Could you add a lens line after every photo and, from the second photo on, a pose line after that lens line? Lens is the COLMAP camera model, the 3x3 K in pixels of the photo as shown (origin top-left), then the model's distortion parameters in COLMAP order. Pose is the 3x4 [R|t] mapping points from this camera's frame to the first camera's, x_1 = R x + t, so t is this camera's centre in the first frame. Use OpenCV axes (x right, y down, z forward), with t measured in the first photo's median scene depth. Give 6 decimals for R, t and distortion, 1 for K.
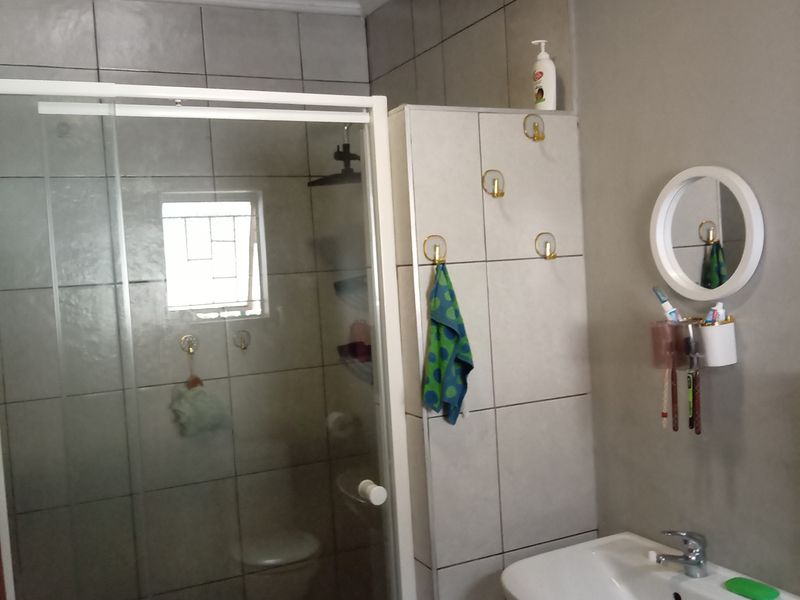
lens RADIAL K [[789.7, 0, 400.0], [0, 789.7, 300.0], [0, 0, 1]] dist [0.067140, -0.197309]
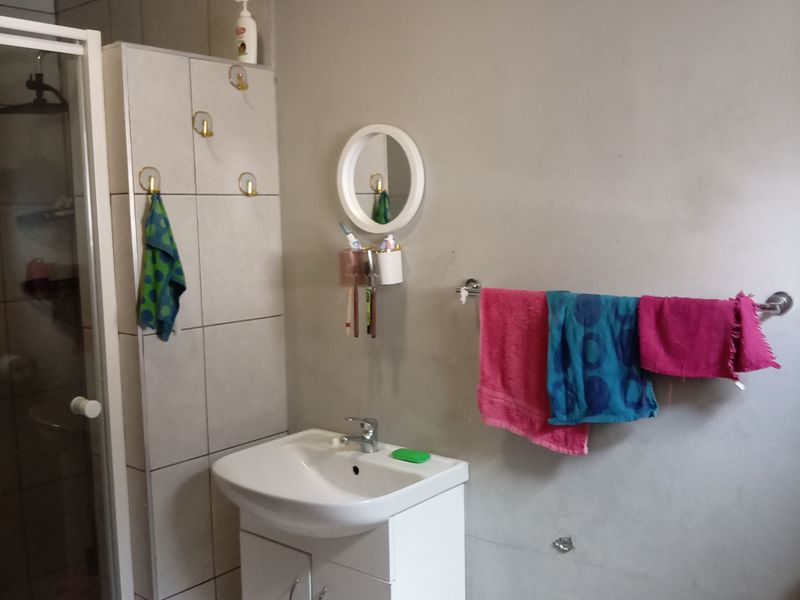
lens RADIAL K [[789.7, 0, 400.0], [0, 789.7, 300.0], [0, 0, 1]] dist [0.067140, -0.197309]
pose [[0.911386, -0.003438, 0.411538, -0.090730], [-0.017996, 0.998676, 0.048197, 0.040940], [-0.411159, -0.051332, 0.910117, -0.138950]]
